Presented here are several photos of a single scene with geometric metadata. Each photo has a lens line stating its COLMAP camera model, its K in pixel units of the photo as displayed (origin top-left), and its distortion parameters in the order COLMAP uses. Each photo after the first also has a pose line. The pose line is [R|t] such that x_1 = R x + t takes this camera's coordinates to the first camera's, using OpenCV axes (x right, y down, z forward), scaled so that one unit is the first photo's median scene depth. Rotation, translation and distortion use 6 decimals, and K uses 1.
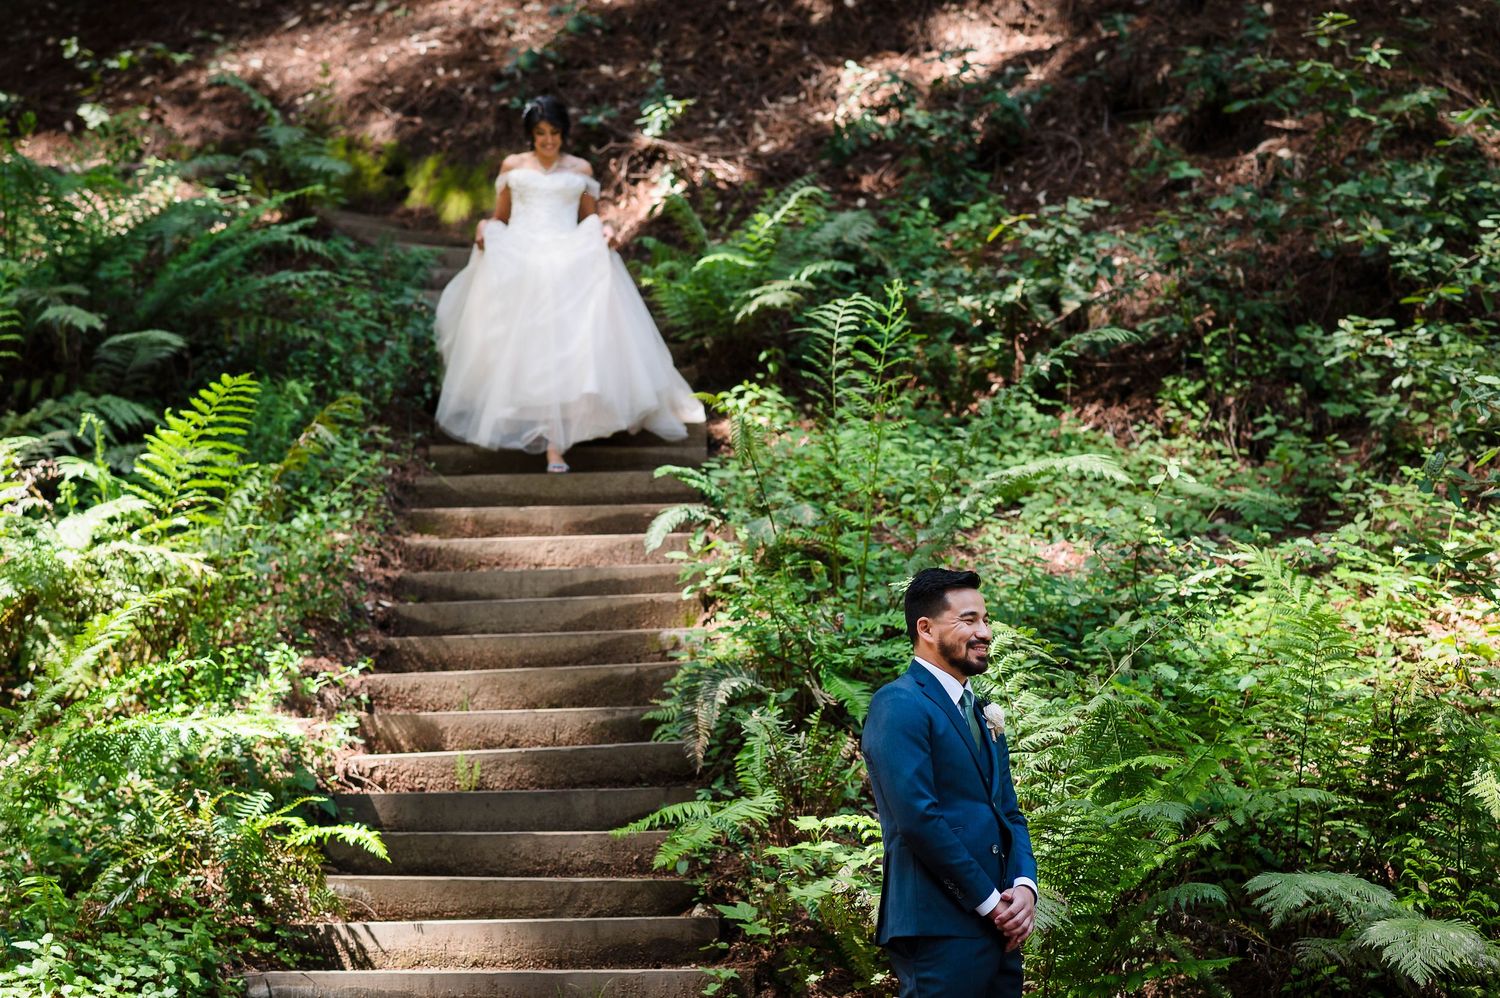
lens RADIAL K [[3466.5, 0, 700.2], [0, 3466.5, 497.0], [0, 0, 1]] dist [-0.014553, 0.000000]
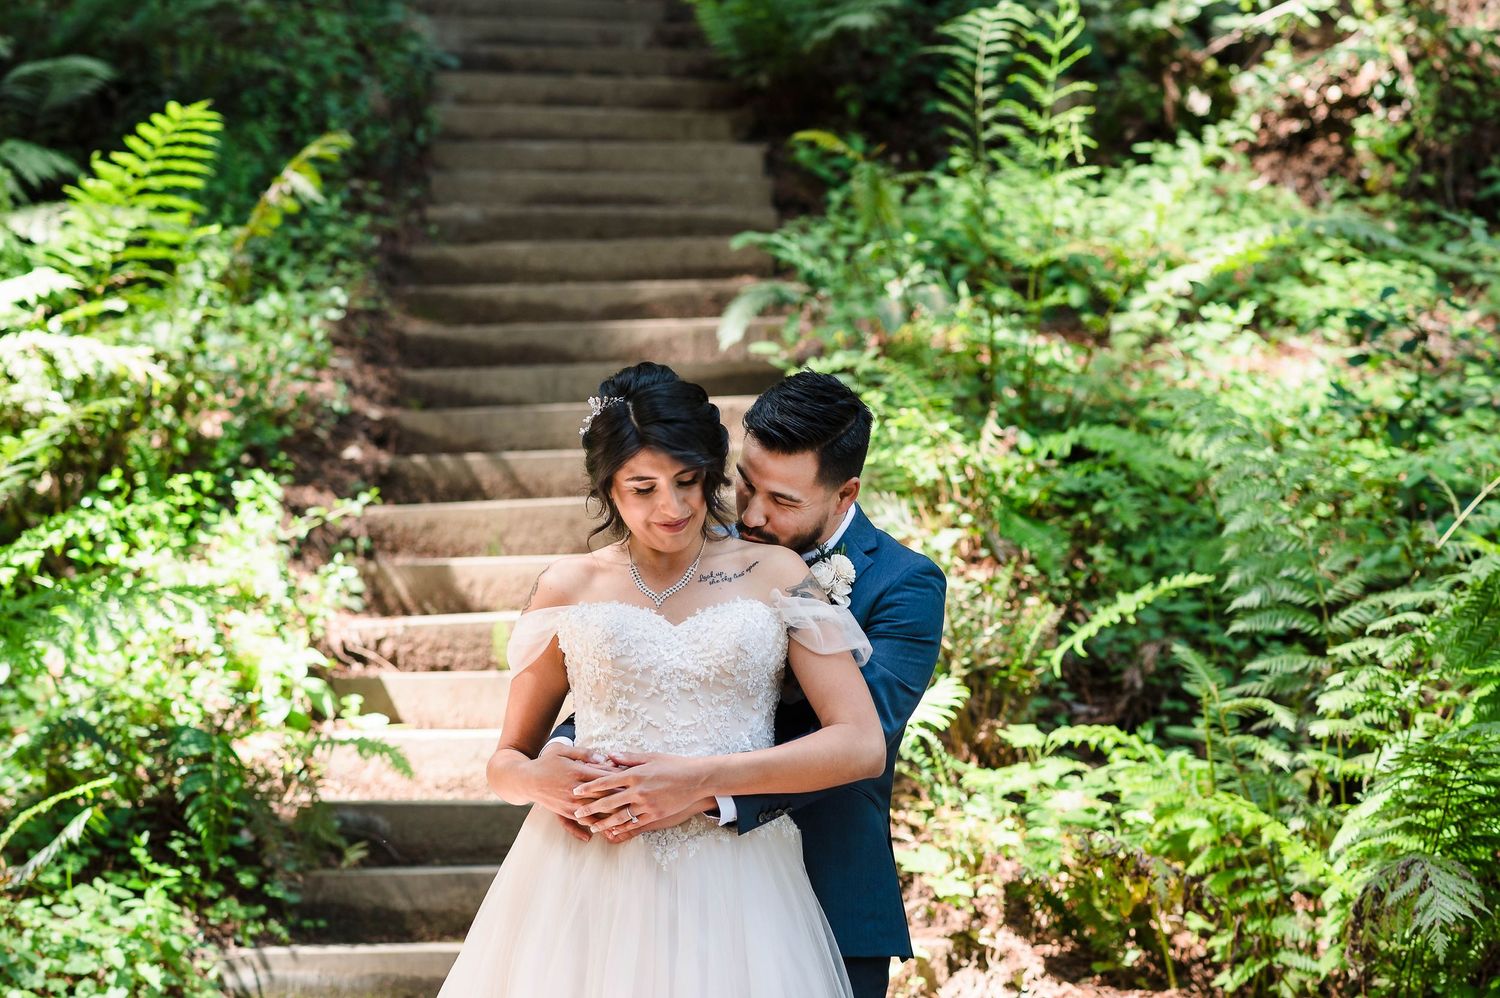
lens RADIAL K [[3466.5, 0, 687.0], [0, 3466.5, 499.4], [0, 0, 1]] dist [-0.014553, 0.000000]
pose [[0.999760, -0.002308, 0.021808, -0.042959], [0.000890, 0.997898, 0.064799, 0.000660], [-0.021911, -0.064764, 0.997660, 0.250046]]
